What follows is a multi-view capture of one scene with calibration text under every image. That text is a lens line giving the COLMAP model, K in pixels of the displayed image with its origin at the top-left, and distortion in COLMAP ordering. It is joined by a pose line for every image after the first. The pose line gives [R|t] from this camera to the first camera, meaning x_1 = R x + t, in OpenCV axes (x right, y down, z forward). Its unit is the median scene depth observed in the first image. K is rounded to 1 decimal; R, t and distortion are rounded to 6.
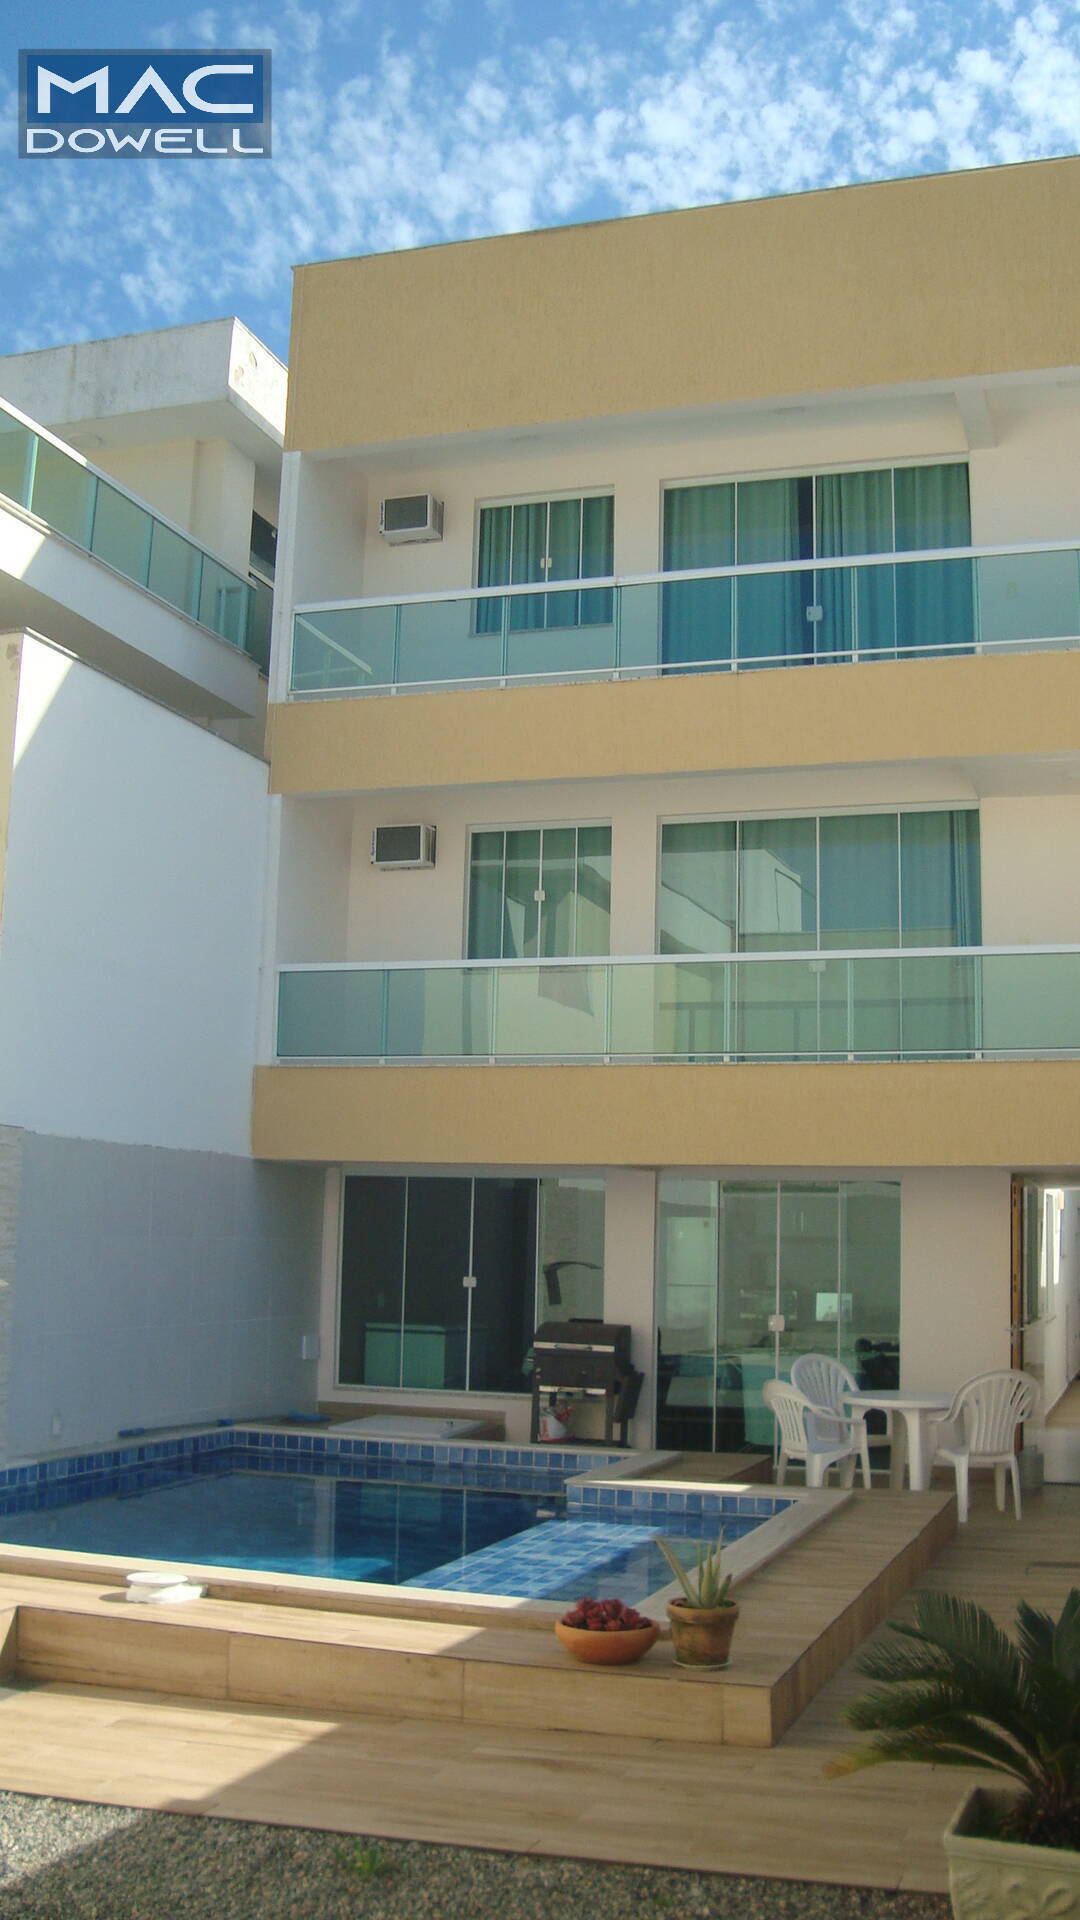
lens RADIAL K [[1843.1, 0, 540.0], [0, 1843.1, 960.0], [0, 0, 1]] dist [-0.205159, 0.208567]
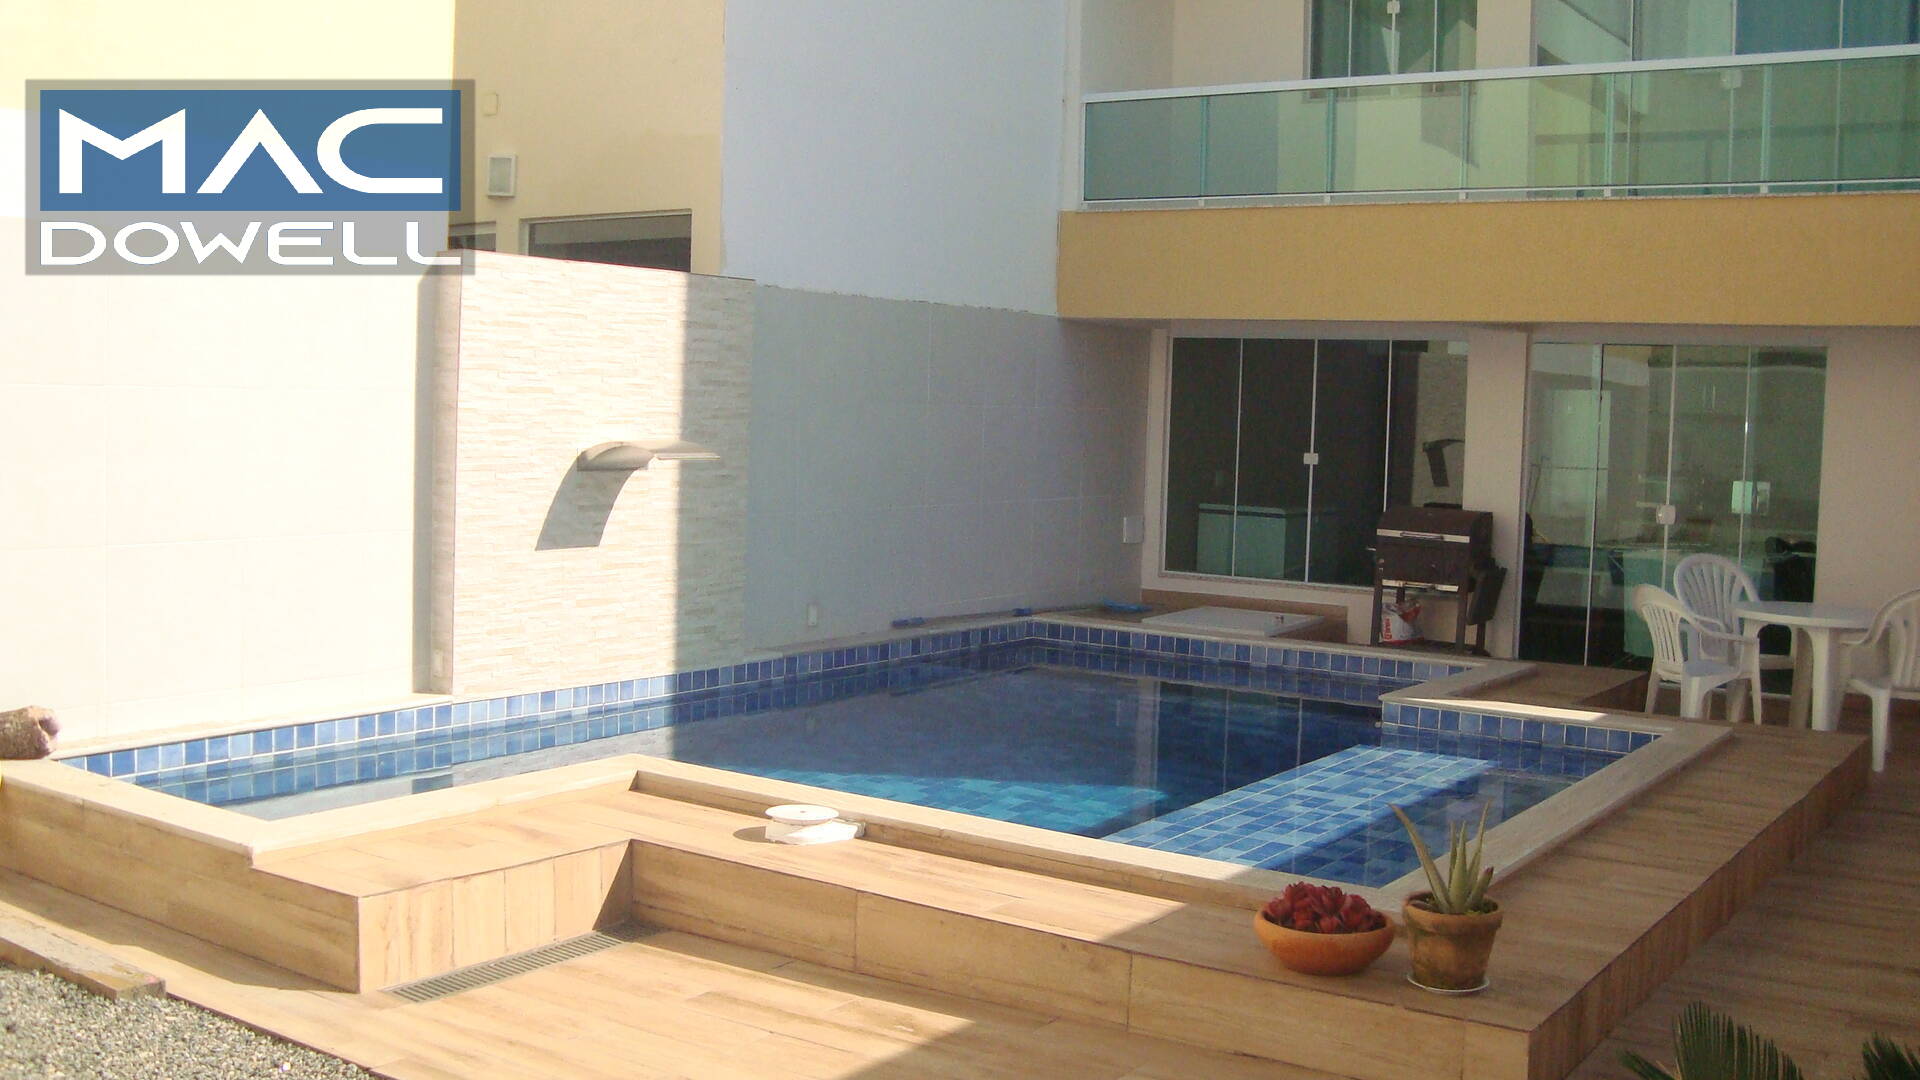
lens RADIAL K [[1843.1, 0, 970.8], [0, 1843.1, 507.8], [0, 0, 1]] dist [-0.205159, 0.208567]
pose [[0.962626, 0.021782, -0.269956, 0.050765], [0.032473, 0.980287, 0.194892, 0.028278], [0.268879, -0.196374, 0.942943, 0.155094]]
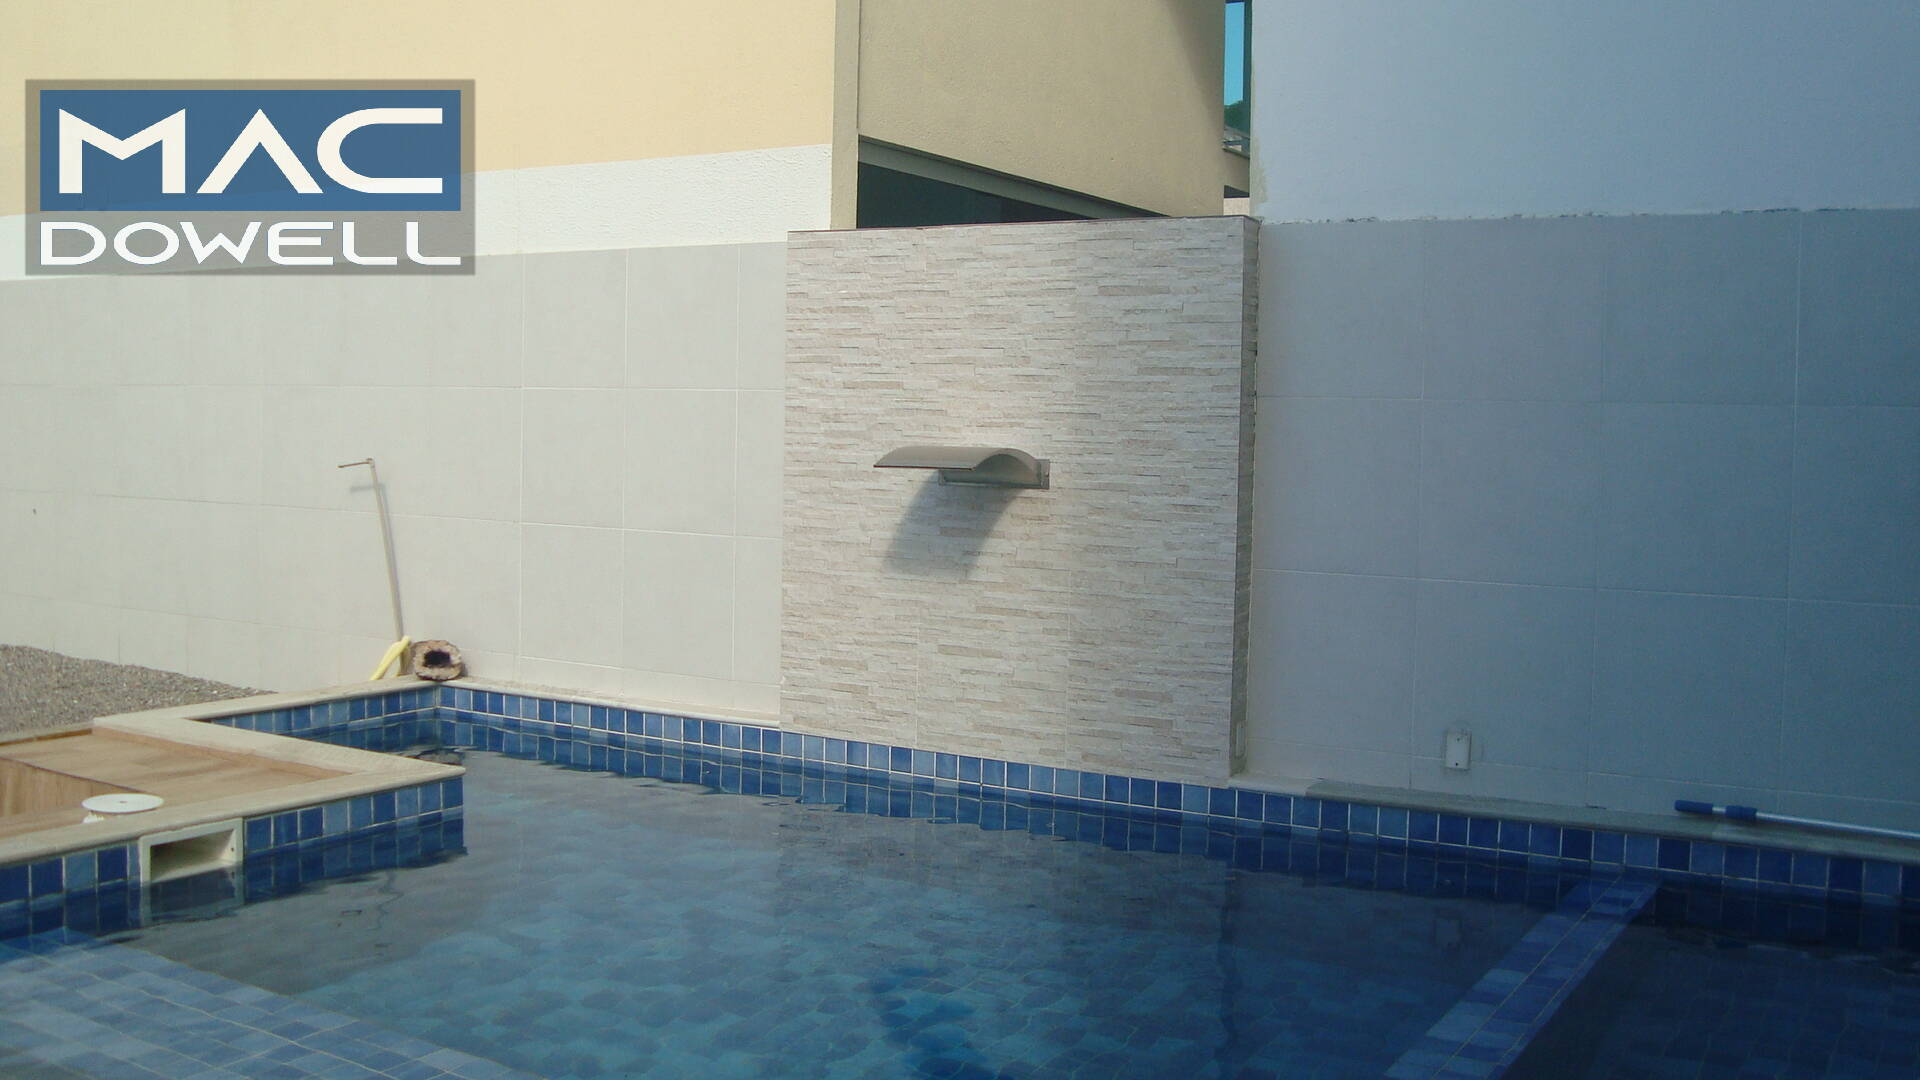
lens RADIAL K [[1843.1, 0, 970.8], [0, 1843.1, 507.8], [0, 0, 1]] dist [-0.205159, 0.208567]
pose [[-0.188611, 0.021521, -0.981816, 0.280214], [0.123606, 0.992329, -0.001994, 0.158521], [0.974242, -0.121734, -0.189824, 0.911621]]
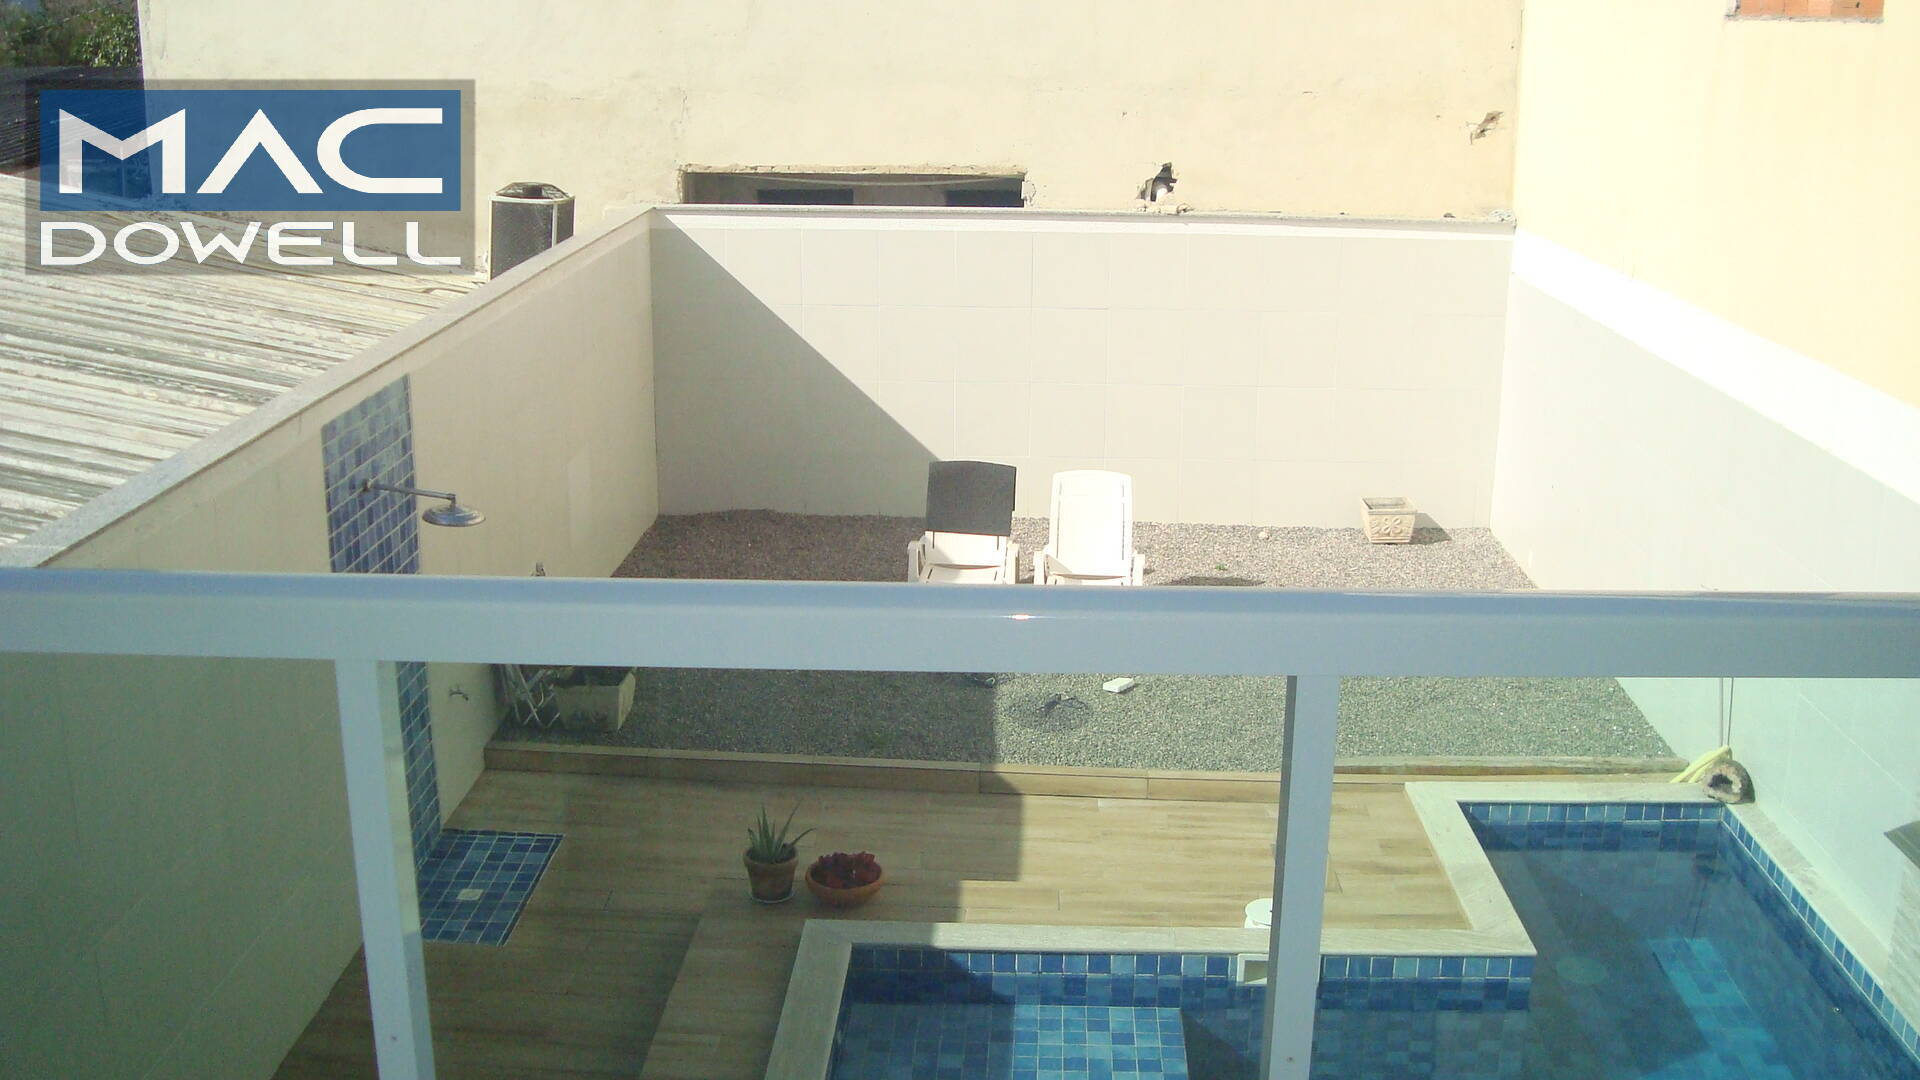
lens RADIAL K [[1843.1, 0, 970.8], [0, 1843.1, 507.8], [0, 0, 1]] dist [-0.205159, 0.208567]
pose [[-0.953793, 0.052509, -0.295841, 0.174328], [0.021147, 0.993901, 0.108230, -0.023579], [0.299720, 0.096973, -0.949086, 1.205635]]
